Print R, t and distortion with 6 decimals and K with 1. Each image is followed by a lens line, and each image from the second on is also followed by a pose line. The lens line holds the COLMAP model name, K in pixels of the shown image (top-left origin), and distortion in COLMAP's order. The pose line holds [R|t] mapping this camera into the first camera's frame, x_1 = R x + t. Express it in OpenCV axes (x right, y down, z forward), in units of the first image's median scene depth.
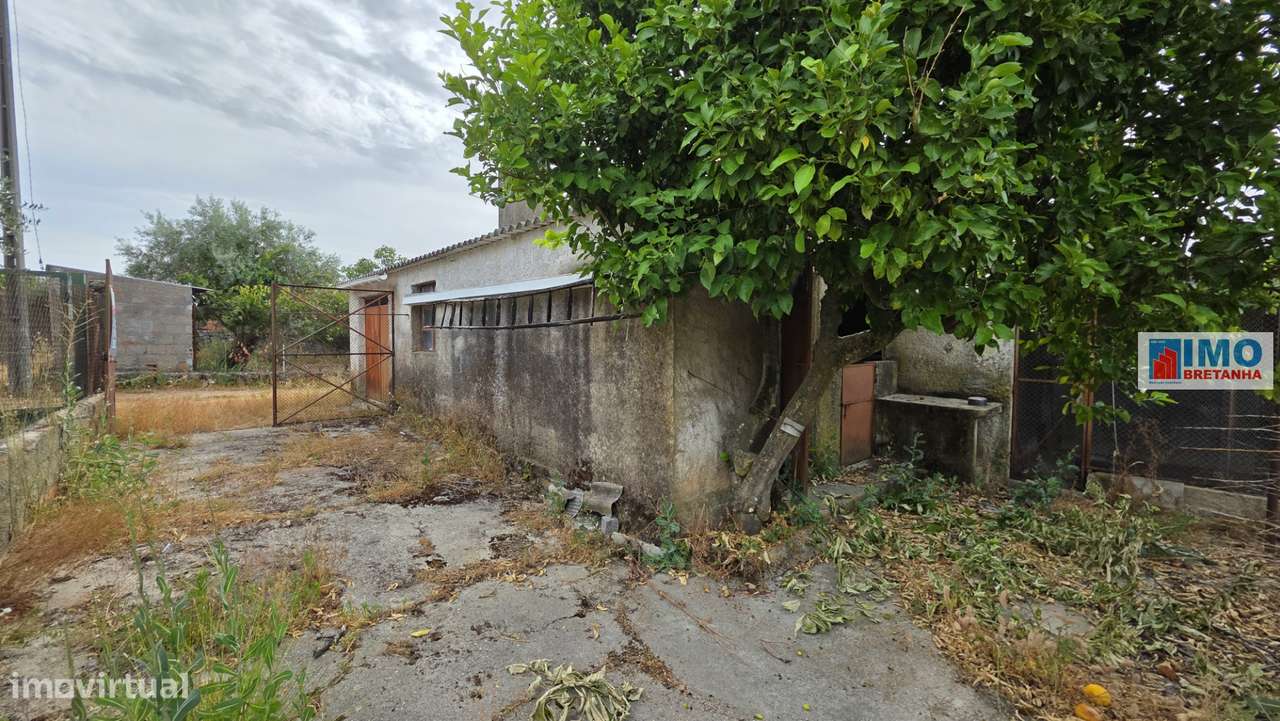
lens RADIAL K [[515.6, 0, 635.4], [0, 515.6, 353.0], [0, 0, 1]] dist [0.003204, -0.001196]
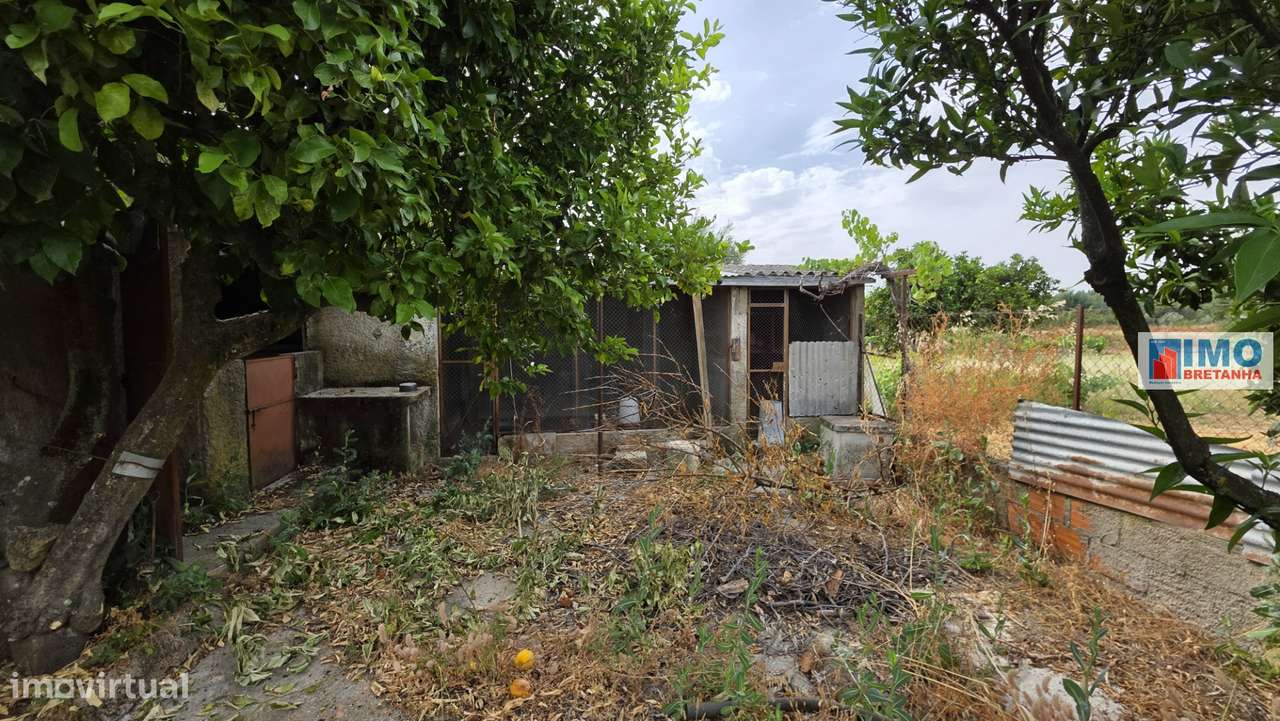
lens RADIAL K [[515.6, 0, 635.5], [0, 515.6, 352.1], [0, 0, 1]] dist [0.003204, -0.001196]
pose [[0.540579, -0.056832, 0.839371, 0.112418], [0.040949, 0.998311, 0.041221, 0.006179], [-0.840296, 0.012088, 0.541993, 0.153243]]
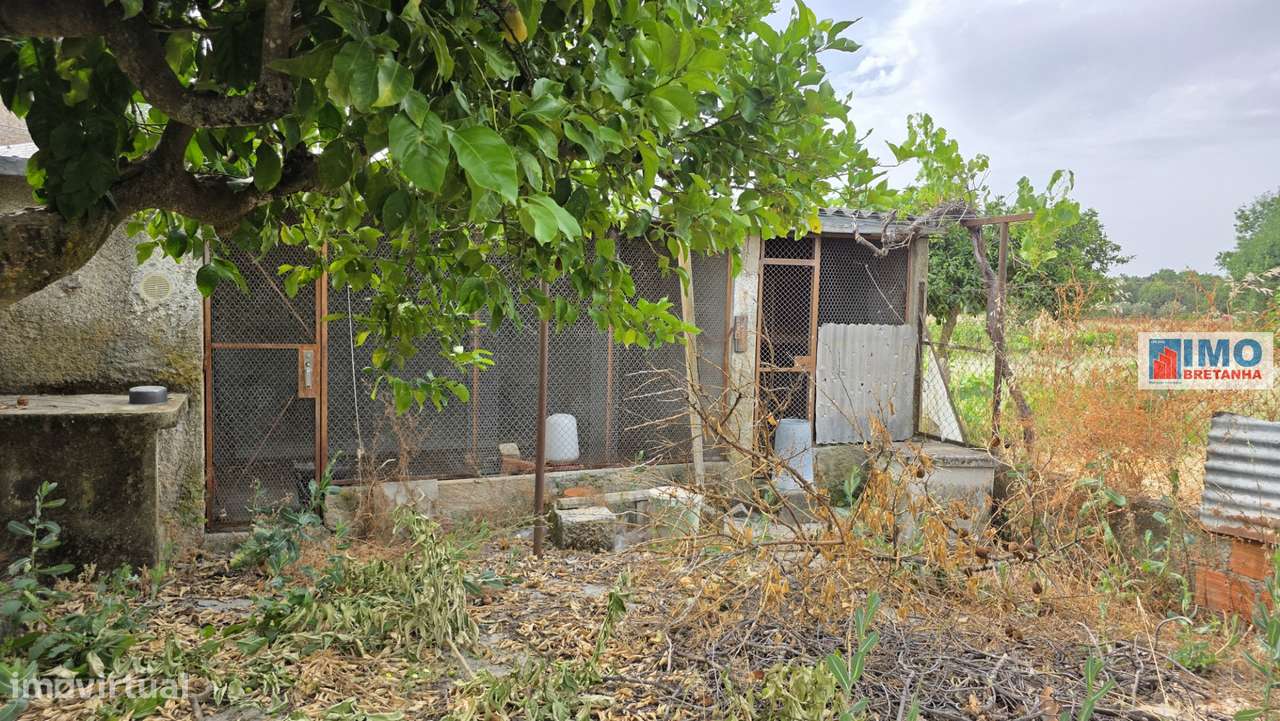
lens RADIAL K [[860.0, 0, 641.4], [0, 860.0, 365.7], [0, 0, 1]] dist [0.029228, -0.014052]
pose [[0.305116, -0.072518, 0.949550, 0.044914], [0.011879, 0.997309, 0.072348, 0.018994], [-0.952241, -0.010795, 0.305156, 0.464005]]
